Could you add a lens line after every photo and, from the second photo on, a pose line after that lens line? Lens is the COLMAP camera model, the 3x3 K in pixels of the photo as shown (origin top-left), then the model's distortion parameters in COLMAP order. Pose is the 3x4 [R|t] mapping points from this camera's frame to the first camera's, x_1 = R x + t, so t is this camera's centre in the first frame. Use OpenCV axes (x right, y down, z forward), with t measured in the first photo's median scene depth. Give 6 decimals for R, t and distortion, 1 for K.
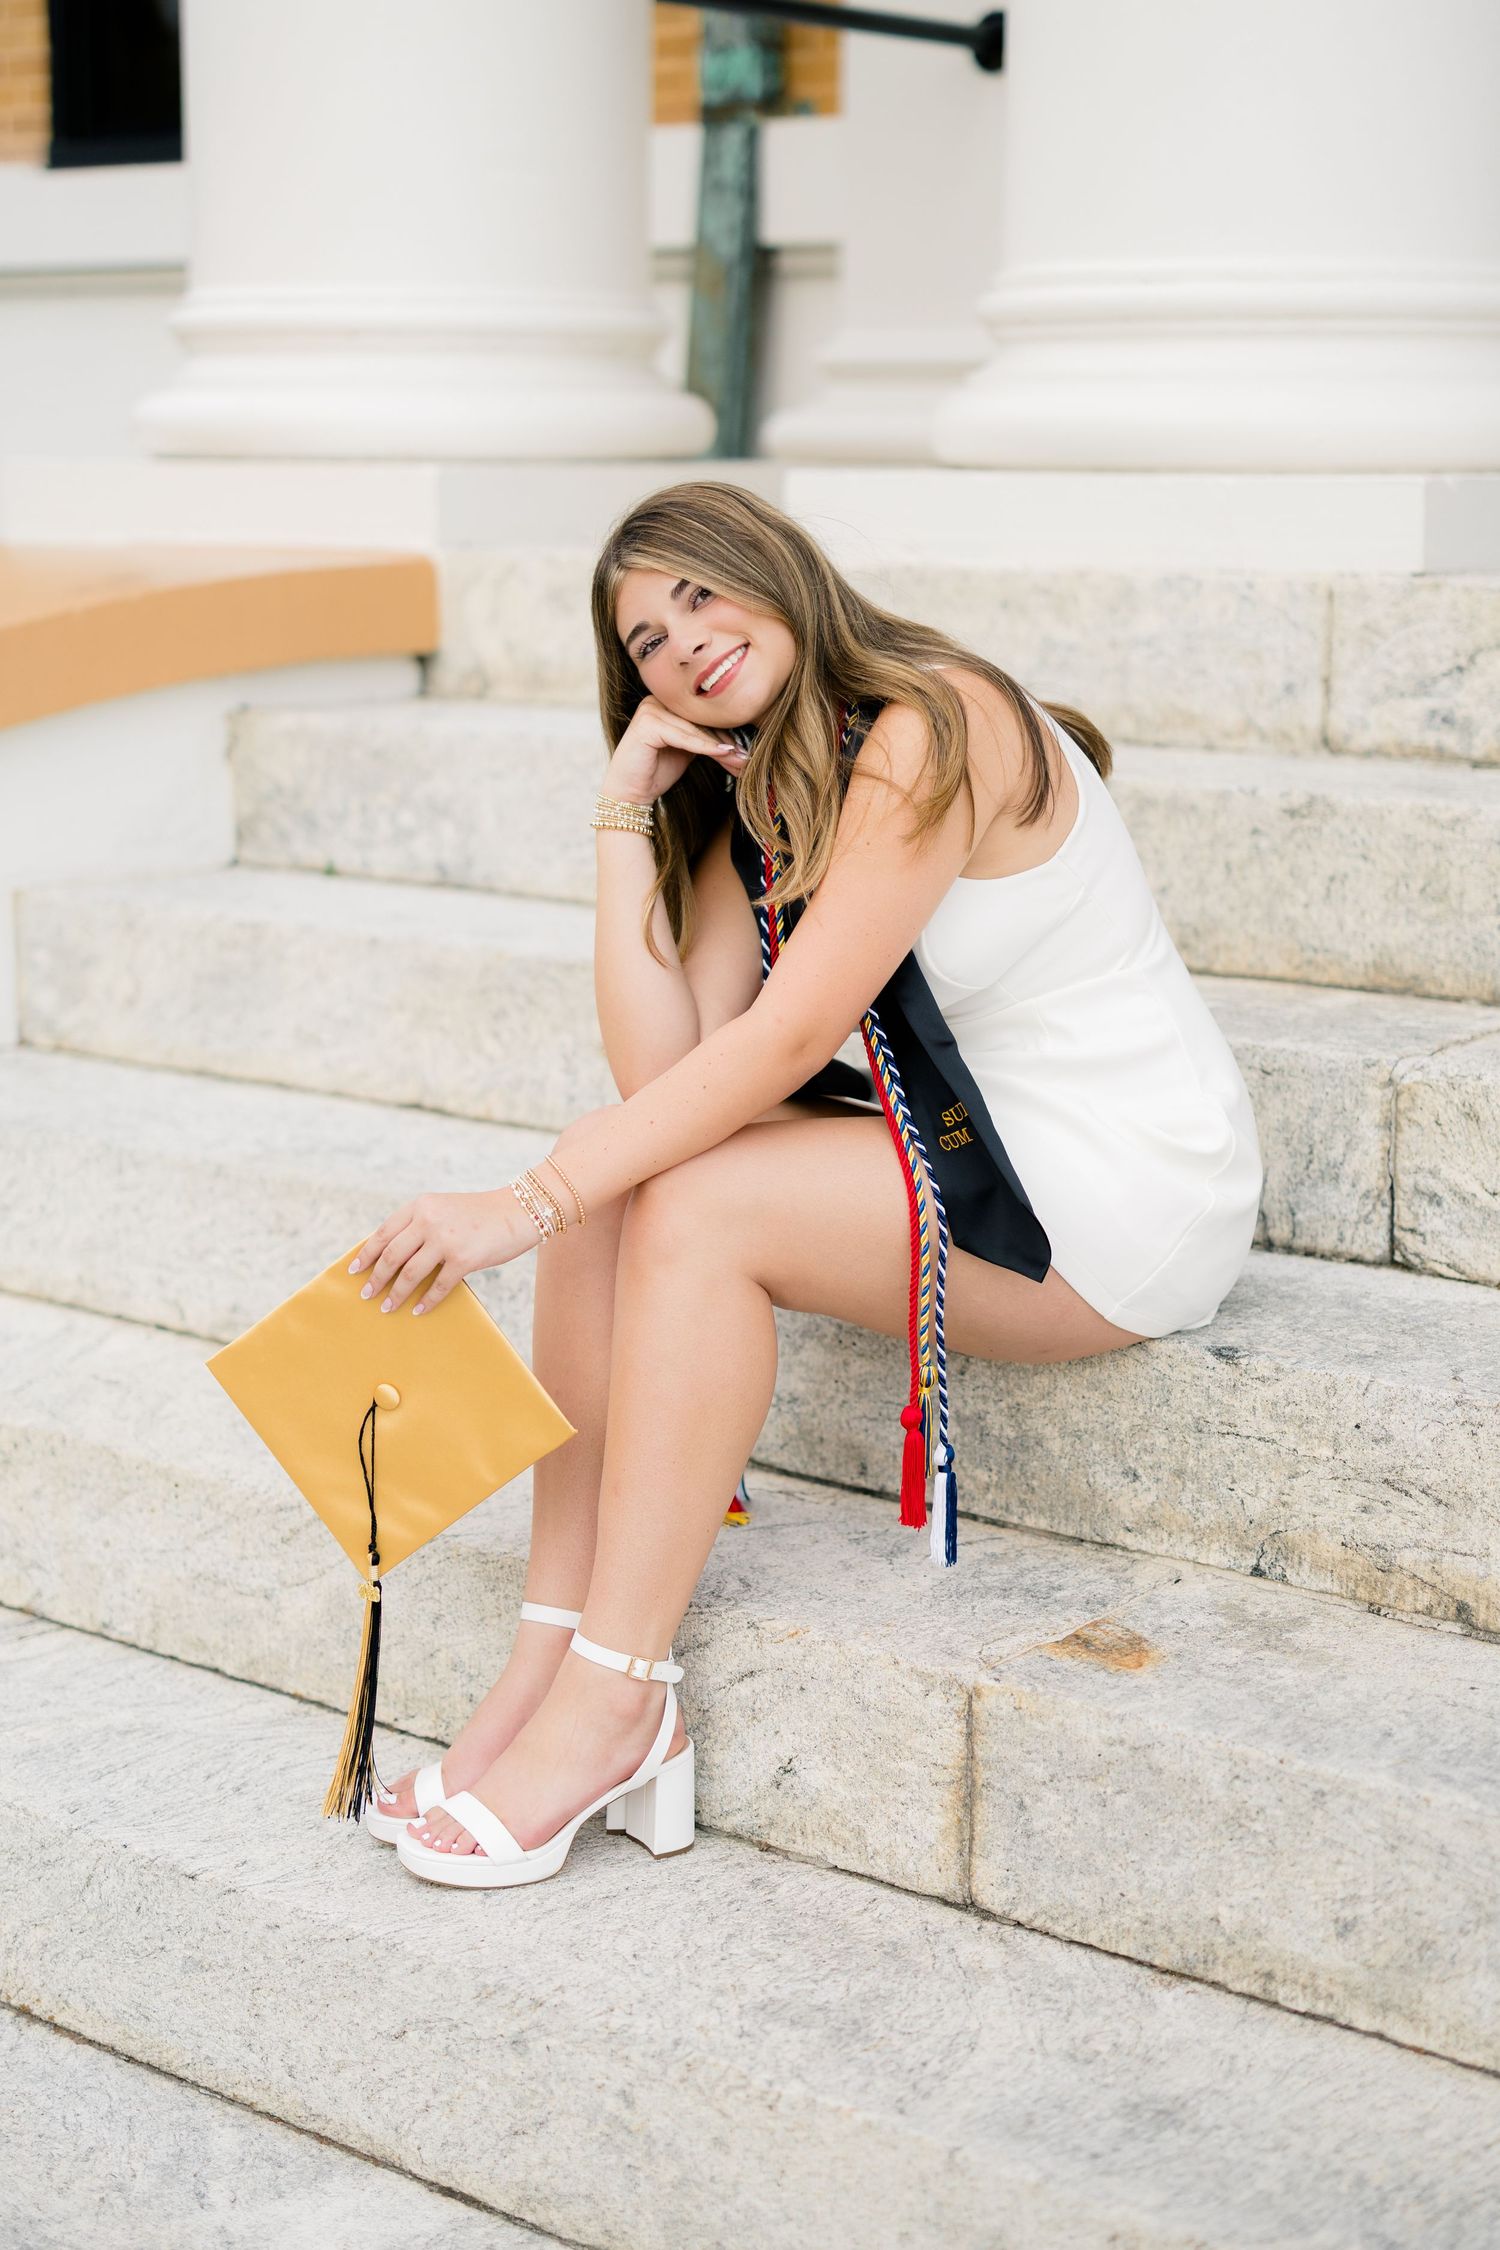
lens RADIAL K [[3536.1, 0, 750.0], [0, 3536.1, 1125.0], [0, 0, 1]] dist [0.019569, 0.081846]
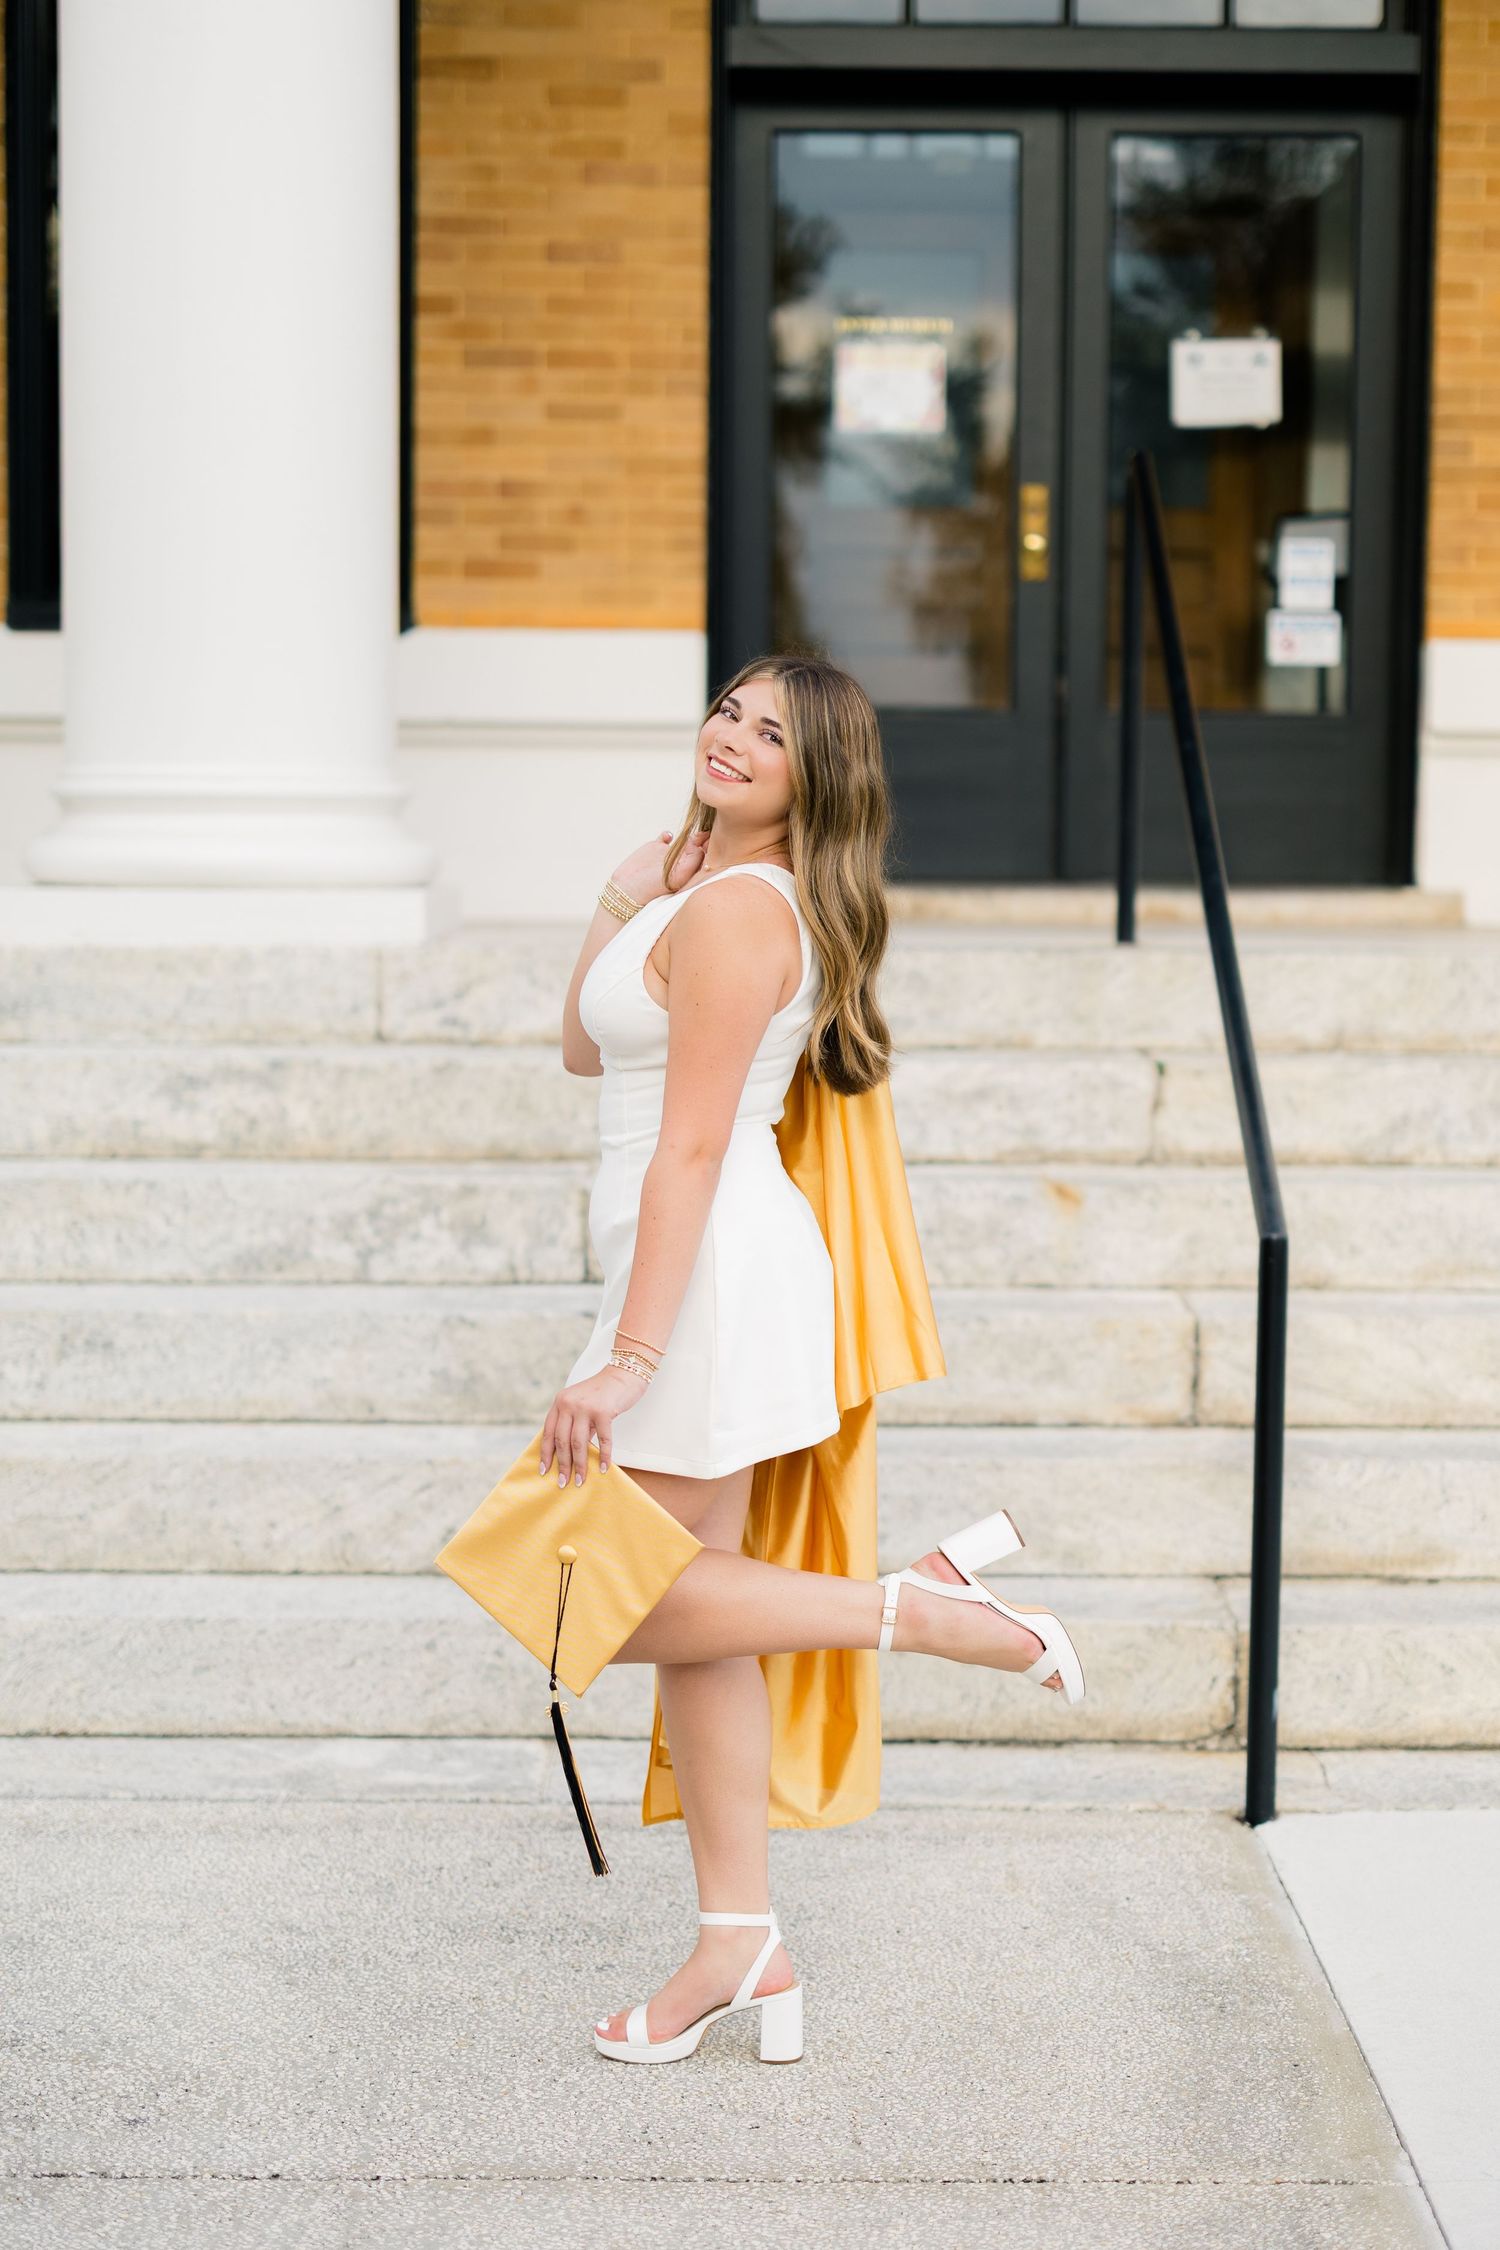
lens RADIAL K [[3536.1, 0, 750.0], [0, 3536.1, 1125.0], [0, 0, 1]] dist [0.019569, 0.081846]
pose [[0.795696, -0.051457, 0.603506, -0.933809], [0.113194, 0.991464, -0.064705, 0.089390], [-0.595025, 0.119799, 0.794728, -0.650668]]
